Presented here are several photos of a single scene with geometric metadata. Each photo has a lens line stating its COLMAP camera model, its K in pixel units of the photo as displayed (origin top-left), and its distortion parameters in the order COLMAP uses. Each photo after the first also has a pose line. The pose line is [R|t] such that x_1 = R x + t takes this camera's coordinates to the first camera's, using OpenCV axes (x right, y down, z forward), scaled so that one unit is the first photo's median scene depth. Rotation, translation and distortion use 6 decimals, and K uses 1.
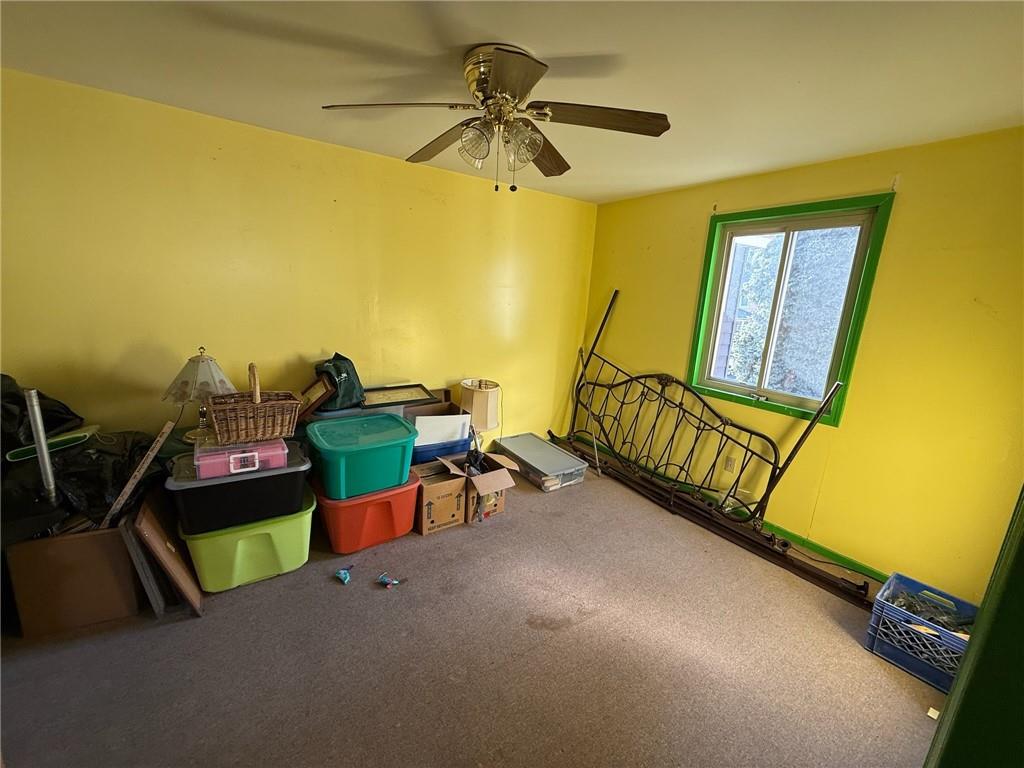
lens RADIAL K [[406.6, 0, 505.2], [0, 406.6, 381.8], [0, 0, 1]] dist [-0.001063, -0.000430]
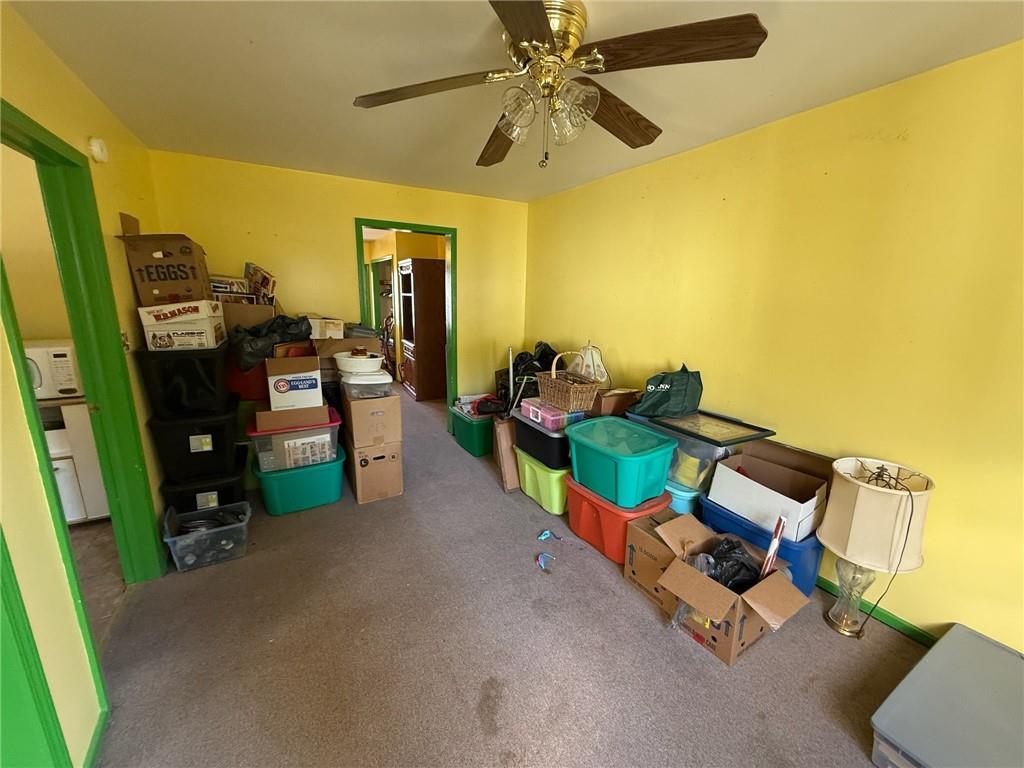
lens RADIAL K [[406.6, 0, 507.0], [0, 406.6, 379.8], [0, 0, 1]] dist [-0.001063, -0.000430]
pose [[-0.062867, 0.167454, -0.983873, 0.648975], [-0.229965, 0.956866, 0.177551, -0.129675], [0.971166, 0.237418, -0.021647, 0.755564]]
